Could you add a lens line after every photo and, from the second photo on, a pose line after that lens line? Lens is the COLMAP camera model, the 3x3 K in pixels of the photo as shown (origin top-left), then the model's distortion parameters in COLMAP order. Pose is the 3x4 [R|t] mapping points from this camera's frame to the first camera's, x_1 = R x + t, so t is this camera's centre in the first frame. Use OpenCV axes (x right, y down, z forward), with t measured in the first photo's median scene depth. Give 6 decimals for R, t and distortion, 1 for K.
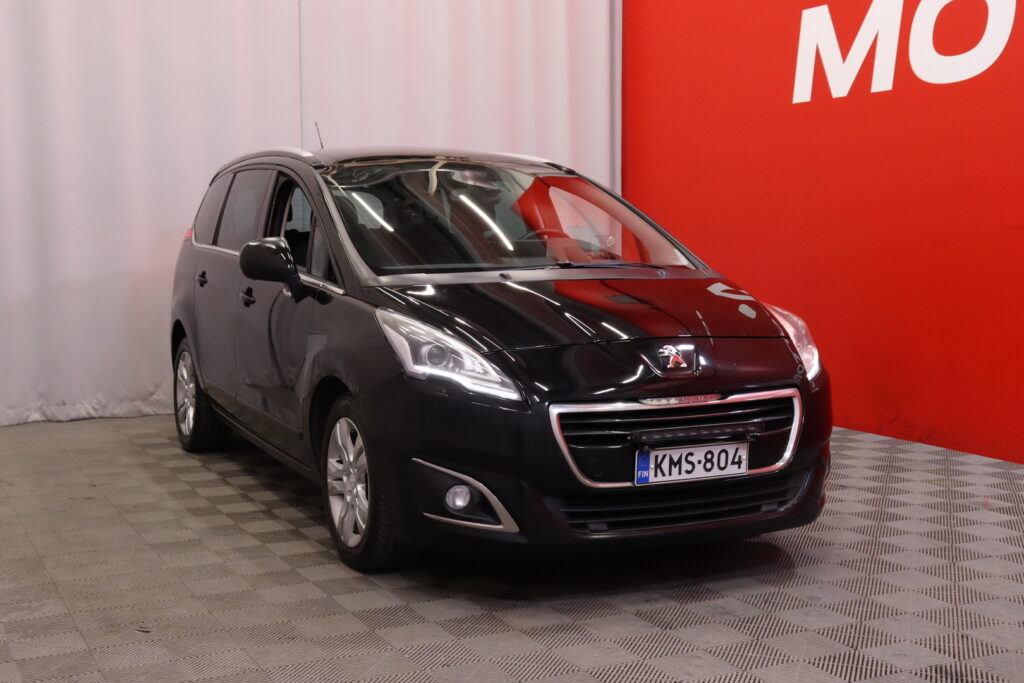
lens RADIAL K [[1285.6, 0, 511.4], [0, 1285.6, 345.8], [0, 0, 1]] dist [-0.003881, 0.000000]
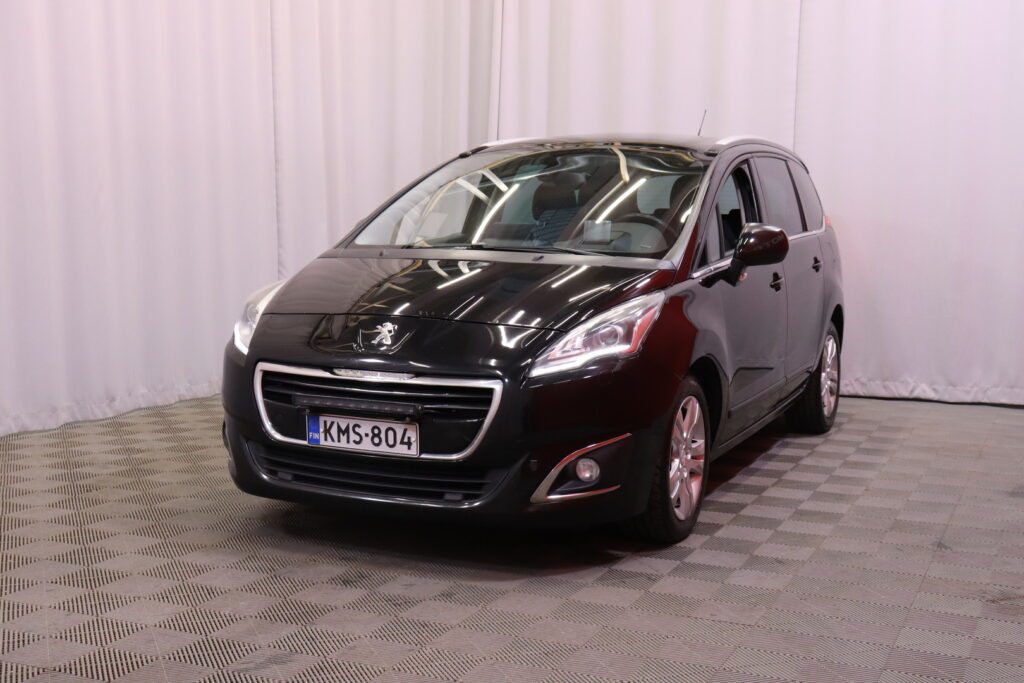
lens RADIAL K [[1285.6, 0, 508.9], [0, 1285.6, 346.5], [0, 0, 1]] dist [-0.003881, 0.000000]
pose [[0.621746, 0.090977, -0.777917, 1.024352], [-0.084964, 0.995204, 0.048482, -0.041193], [0.778596, 0.035951, 0.626494, 0.436988]]
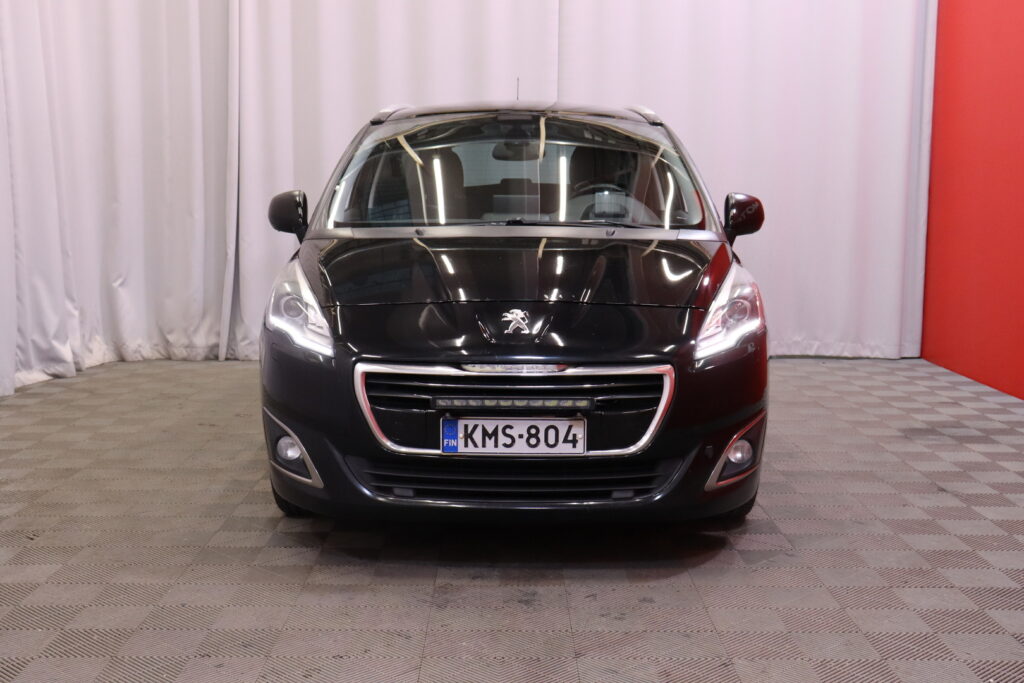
lens RADIAL K [[1285.6, 0, 511.8], [0, 1285.6, 339.6], [0, 0, 1]] dist [-0.003881, 0.000000]
pose [[0.890683, 0.059261, -0.450746, 0.557479], [-0.045655, 0.998115, 0.041010, -0.017230], [0.452327, -0.015948, 0.891710, 0.169896]]
